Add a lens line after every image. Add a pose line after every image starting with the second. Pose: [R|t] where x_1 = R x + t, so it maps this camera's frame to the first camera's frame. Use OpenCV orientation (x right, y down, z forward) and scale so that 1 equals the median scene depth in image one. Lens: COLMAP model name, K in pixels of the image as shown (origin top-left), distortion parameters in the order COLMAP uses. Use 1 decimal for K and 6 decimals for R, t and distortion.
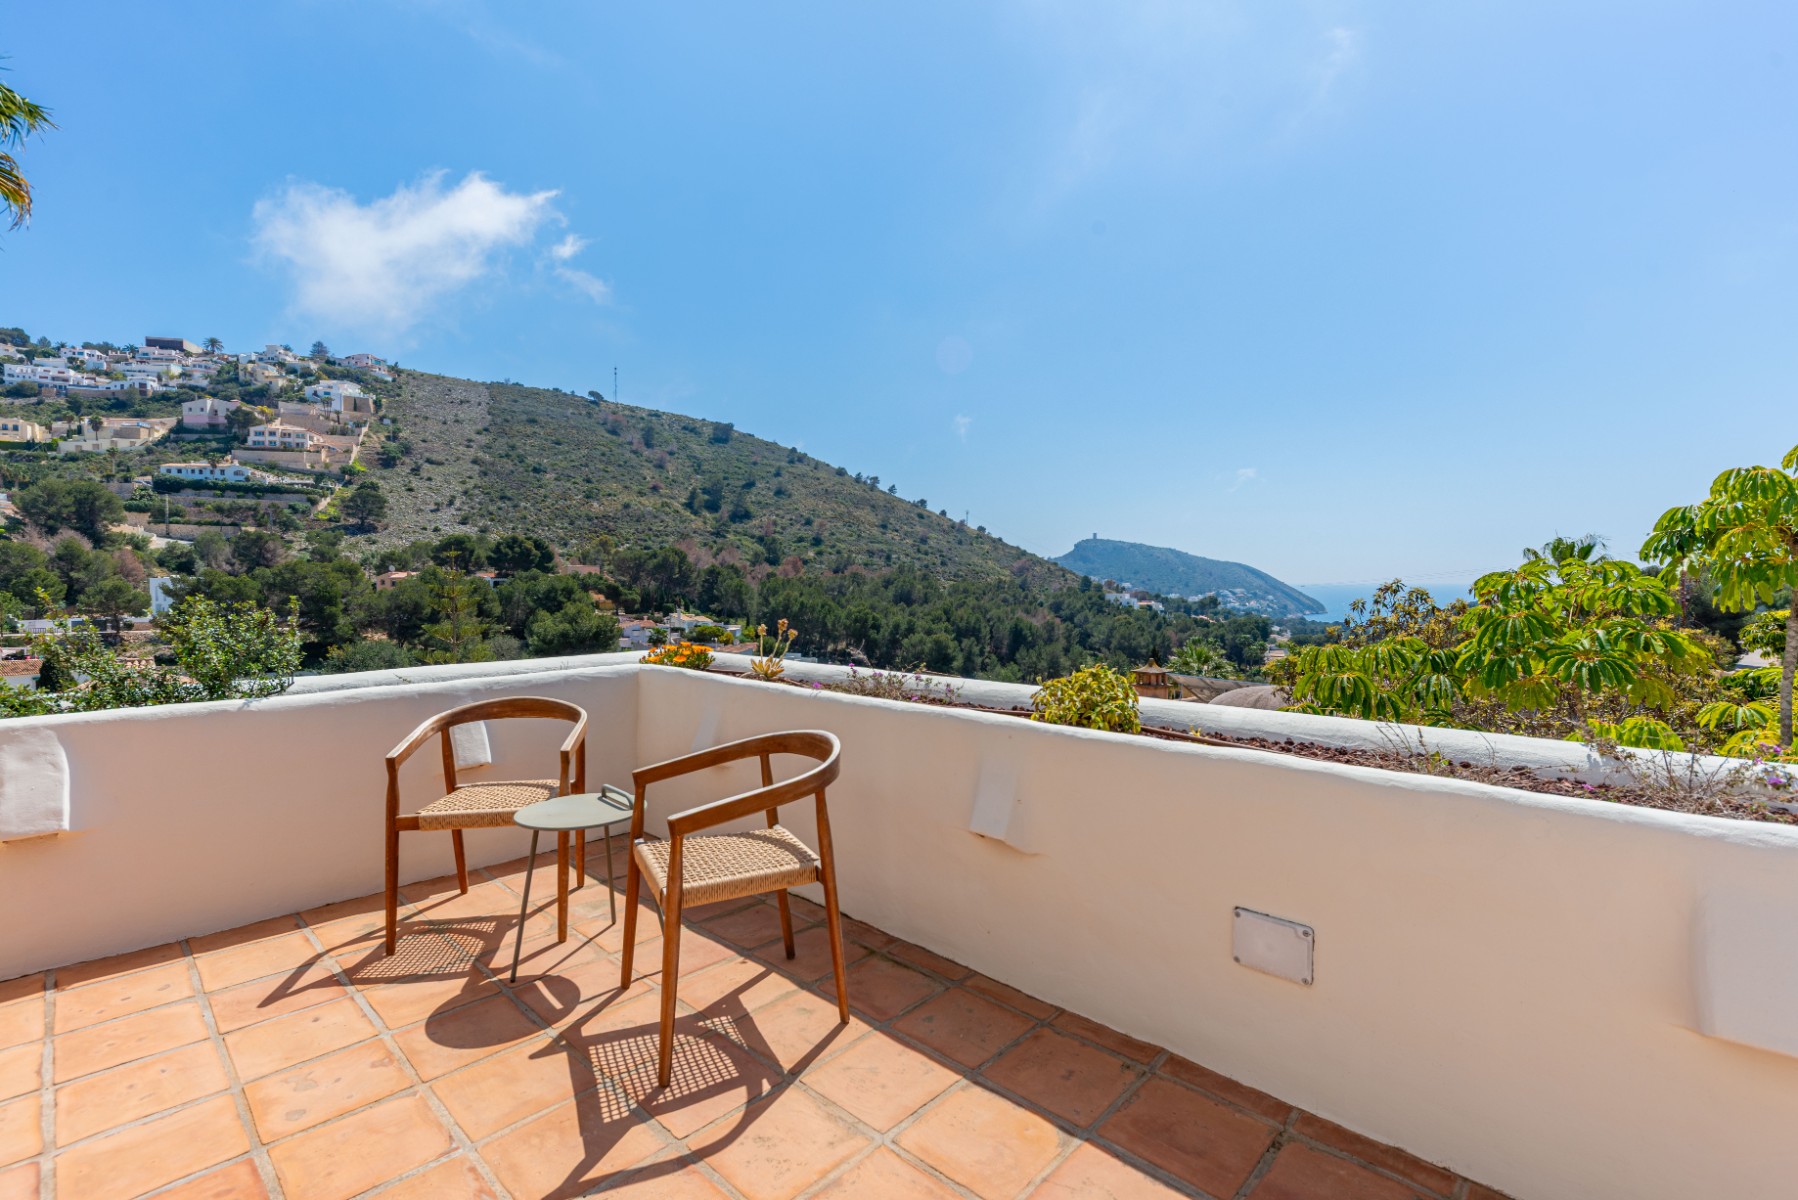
lens RADIAL K [[813.2, 0, 895.7], [0, 813.2, 577.9], [0, 0, 1]] dist [0.012280, -0.000361]
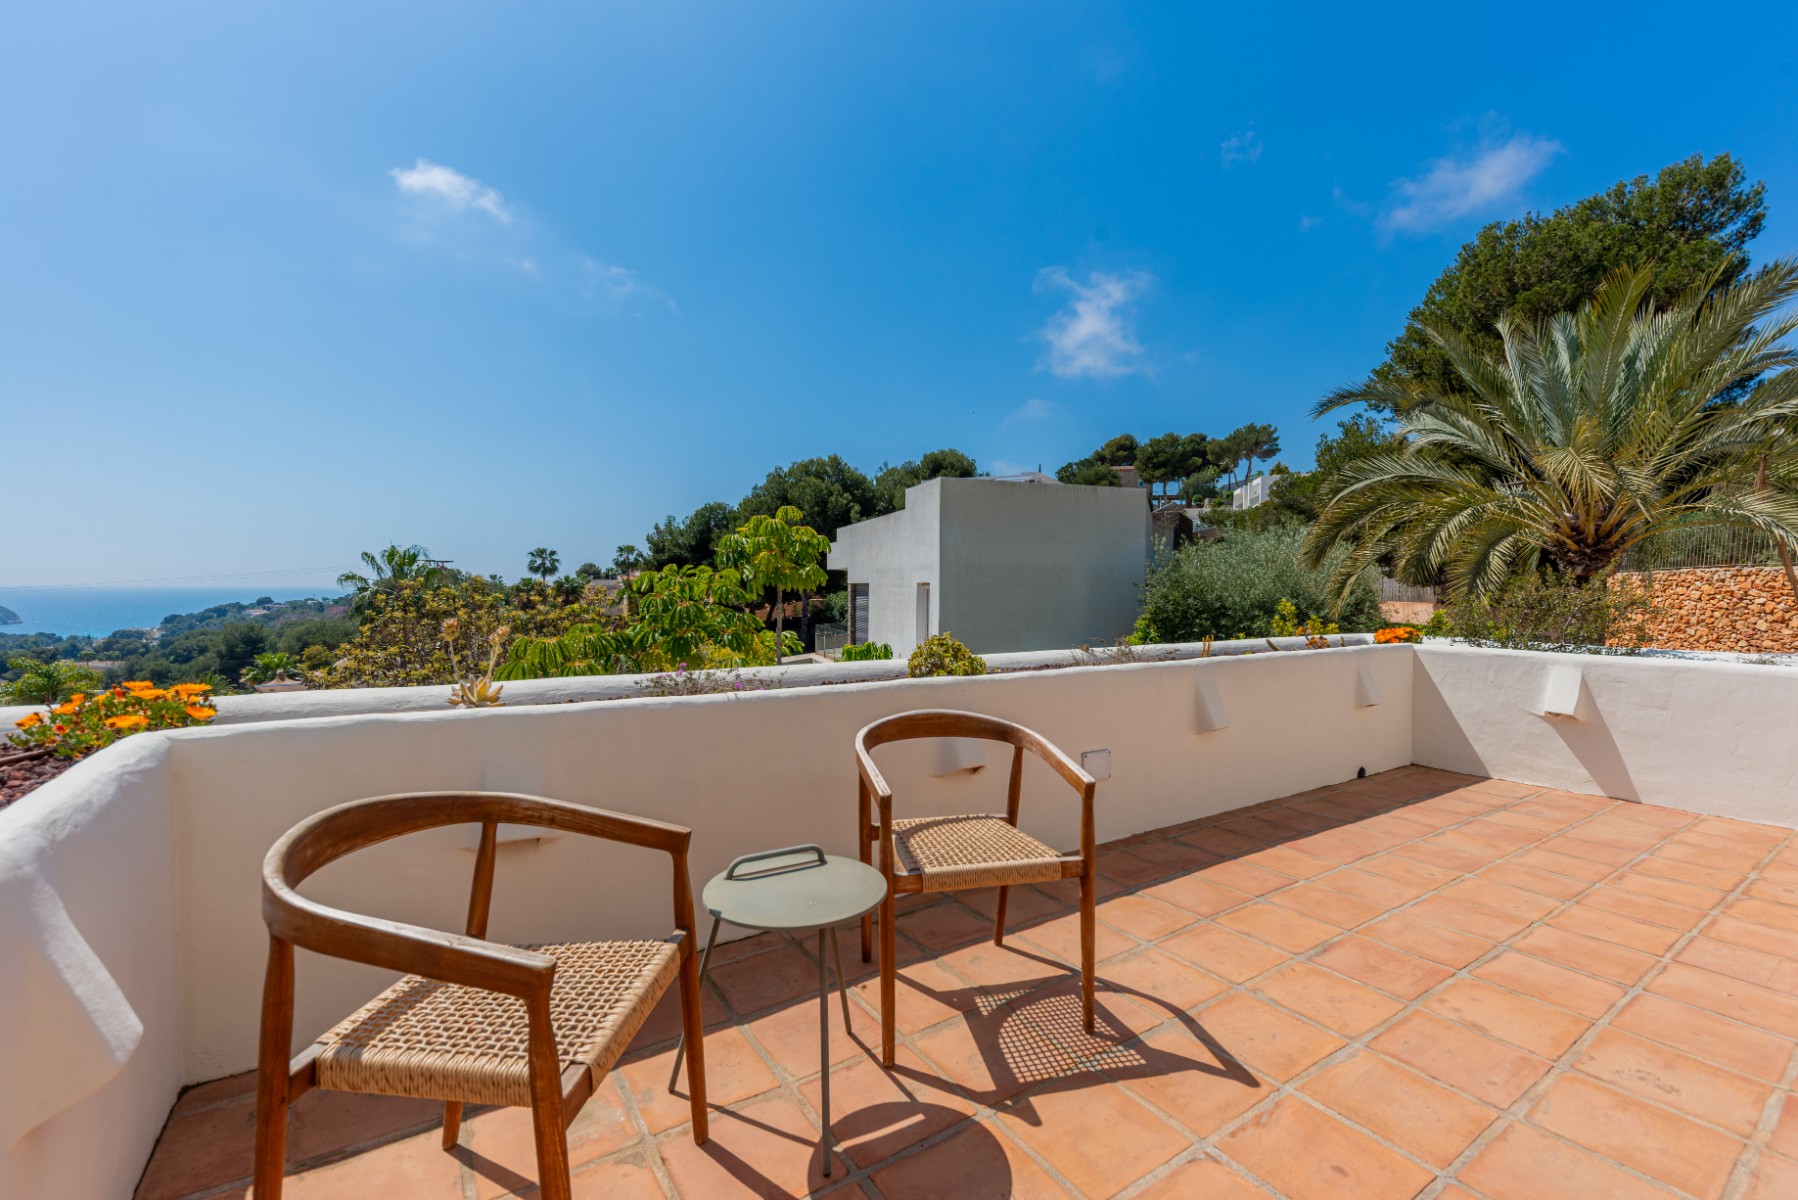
lens RADIAL K [[763.2, 0, 912.8], [0, 763.2, 600.1], [0, 0, 1]] dist [-0.001856, -0.001599]
pose [[0.204604, -0.012274, 0.978768, -1.173386], [-0.011380, 0.999824, 0.014917, 0.047056], [-0.978779, -0.014191, 0.204428, 0.940335]]
